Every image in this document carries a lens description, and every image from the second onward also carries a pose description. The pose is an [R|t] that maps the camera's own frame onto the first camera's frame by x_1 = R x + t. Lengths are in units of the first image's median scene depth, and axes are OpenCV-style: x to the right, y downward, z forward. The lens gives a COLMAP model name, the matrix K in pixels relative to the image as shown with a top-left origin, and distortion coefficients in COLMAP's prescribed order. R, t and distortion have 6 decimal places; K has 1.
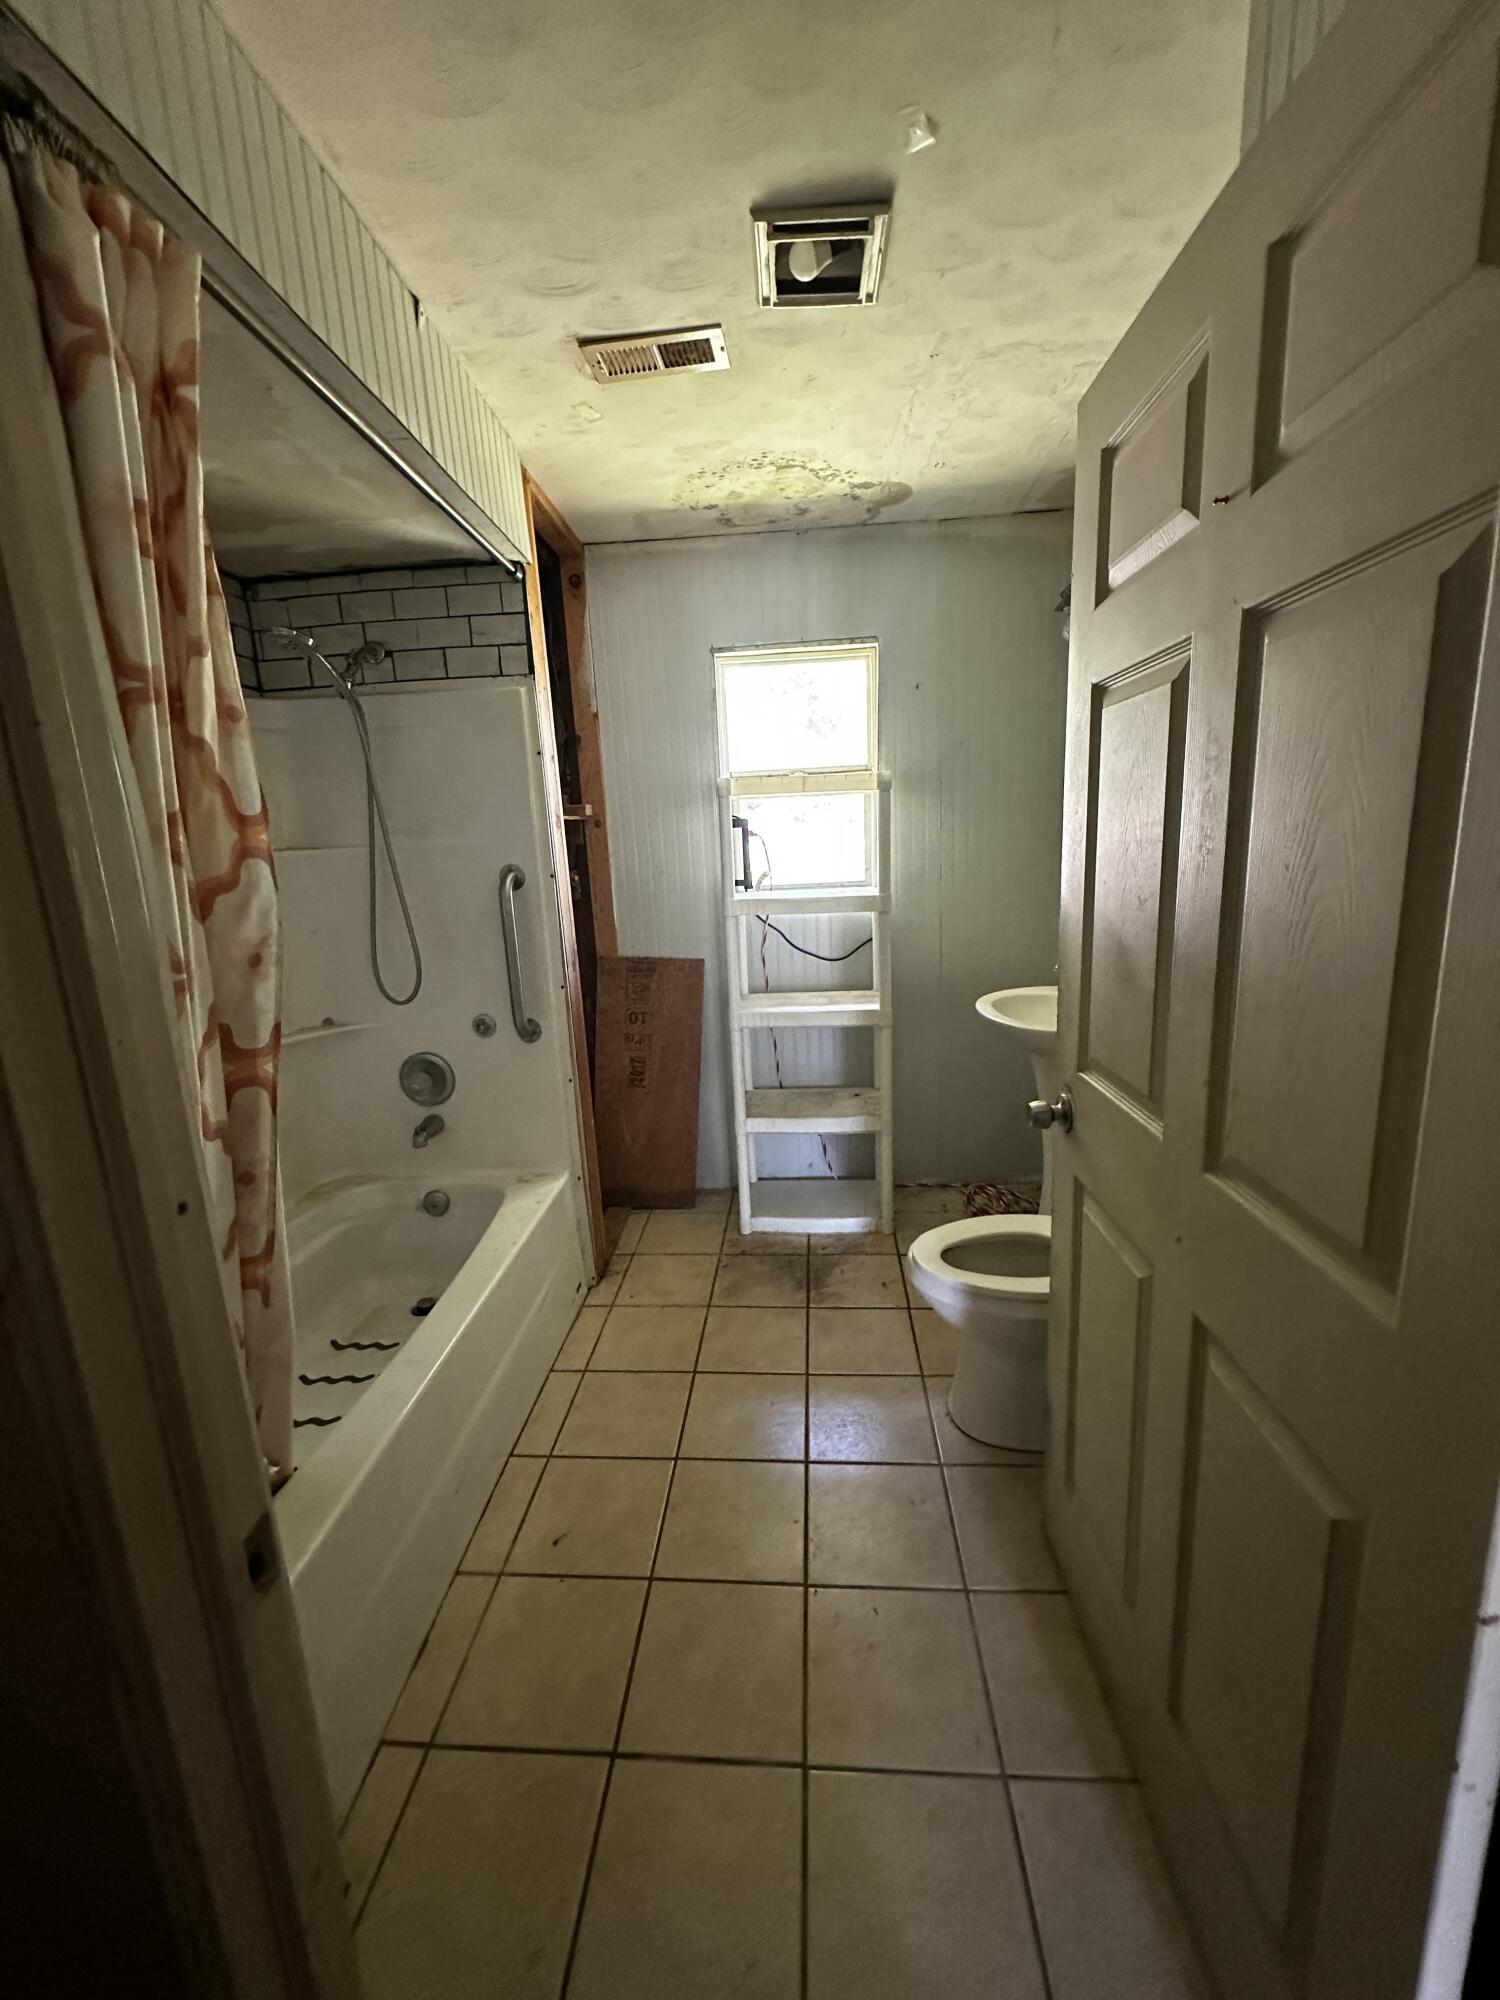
lens RADIAL K [[796.4, 0, 750.0], [0, 796.4, 1000.0], [0, 0, 1]] dist [-0.002157, 0.000328]
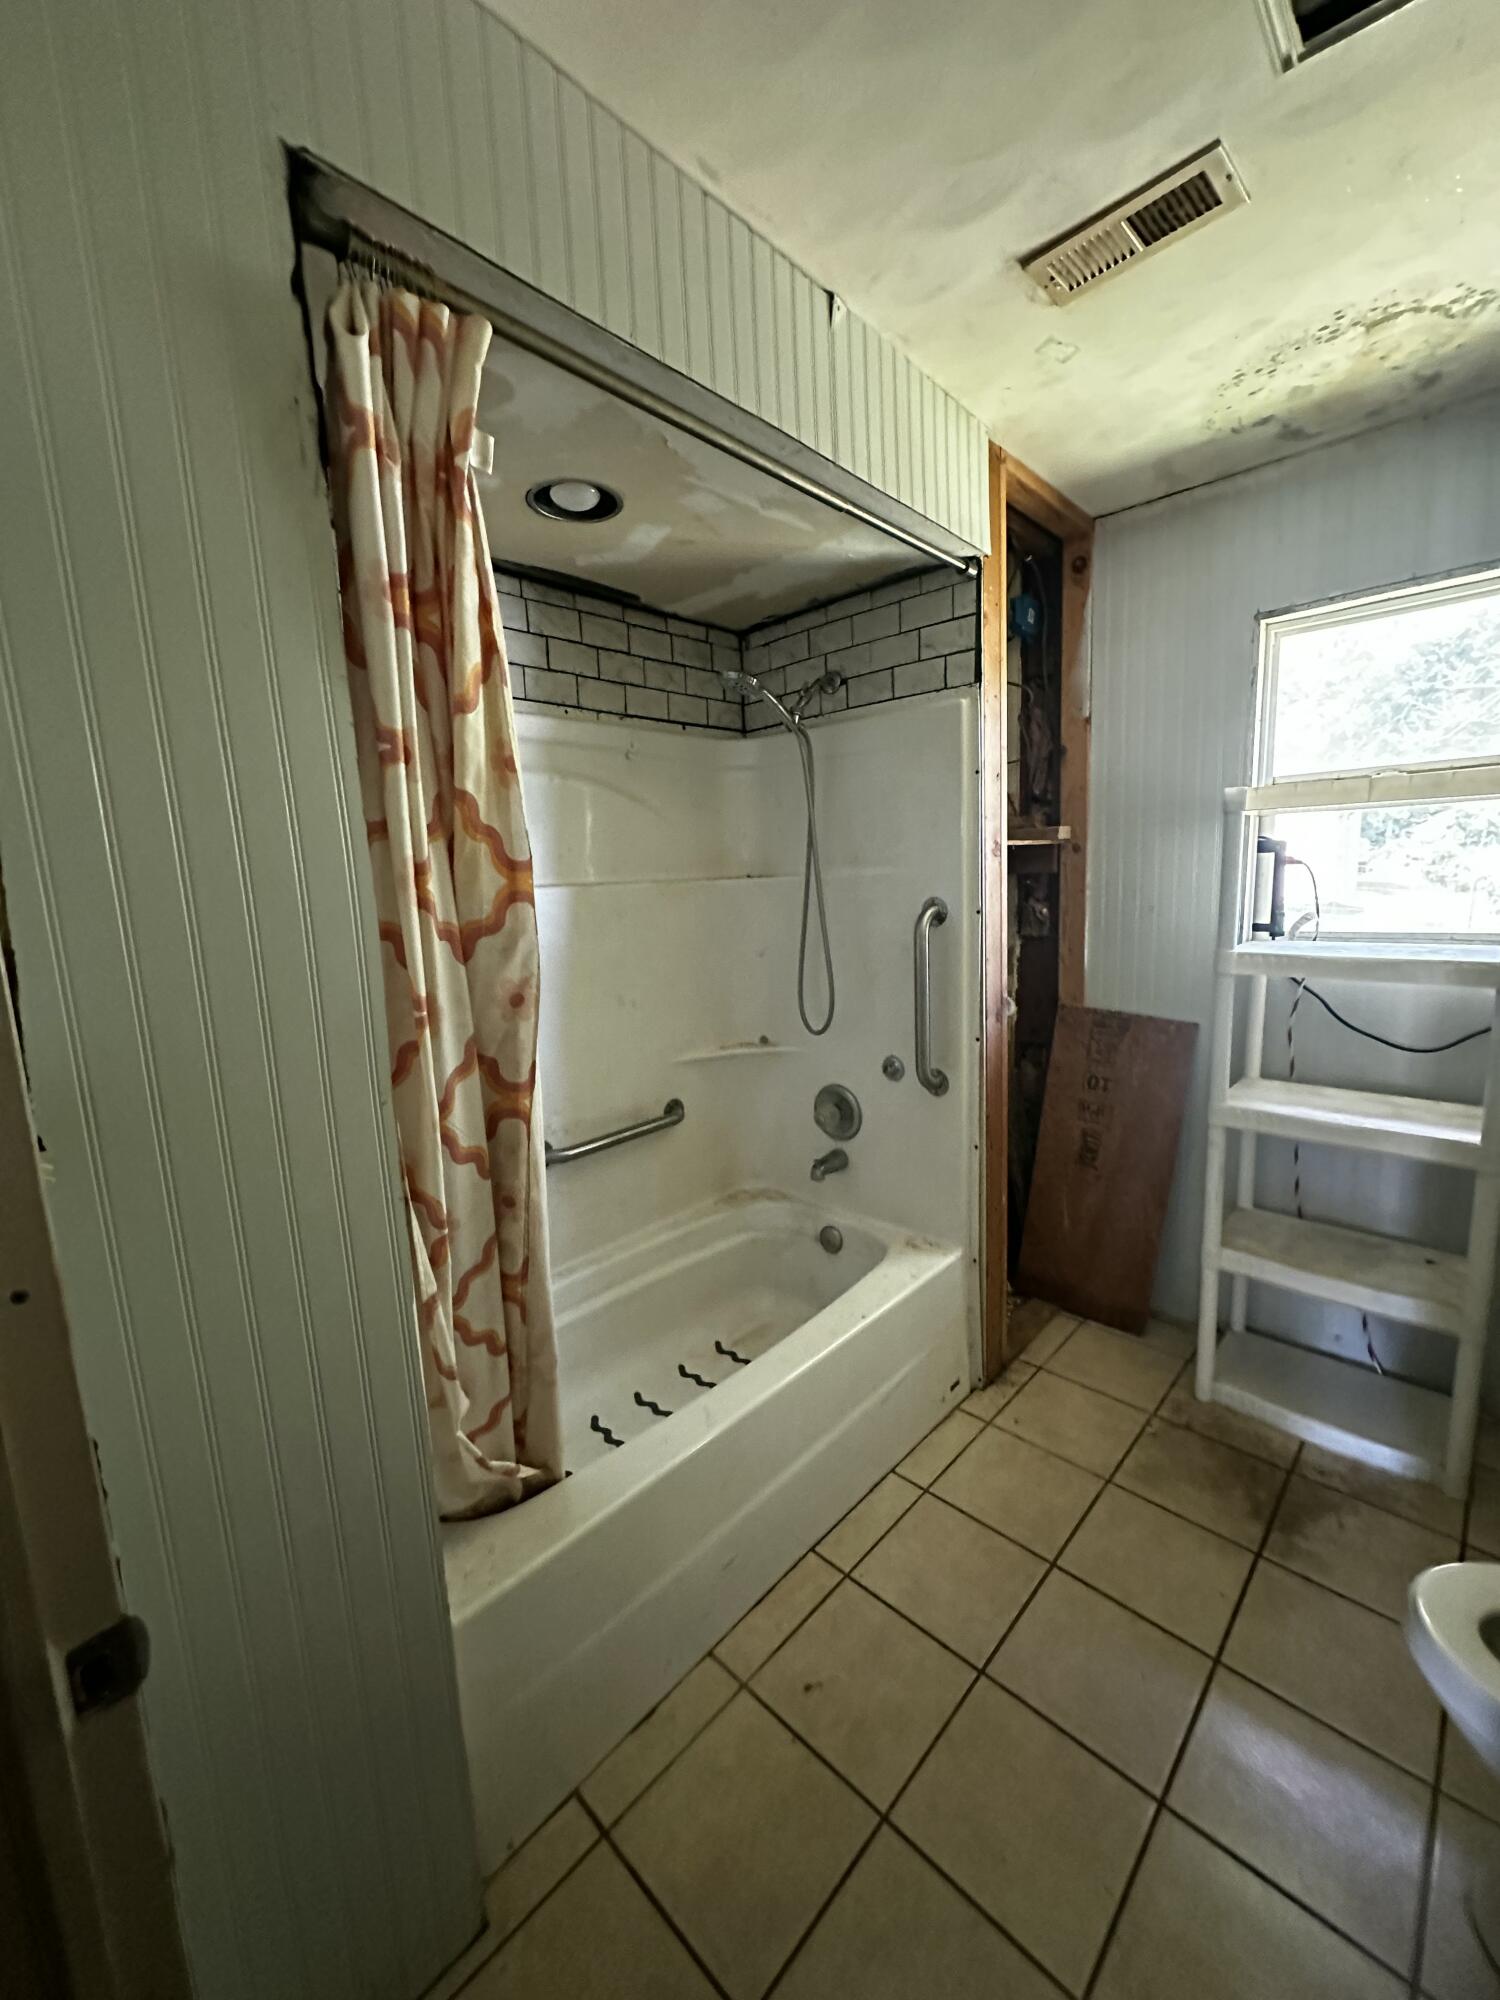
lens RADIAL K [[796.4, 0, 750.0], [0, 796.4, 1000.0], [0, 0, 1]] dist [-0.002157, 0.000328]
pose [[0.768217, 0.112879, -0.630159, 0.114669], [-0.124822, 0.991851, 0.025500, -0.049758], [0.627903, 0.059068, 0.776047, 0.169514]]
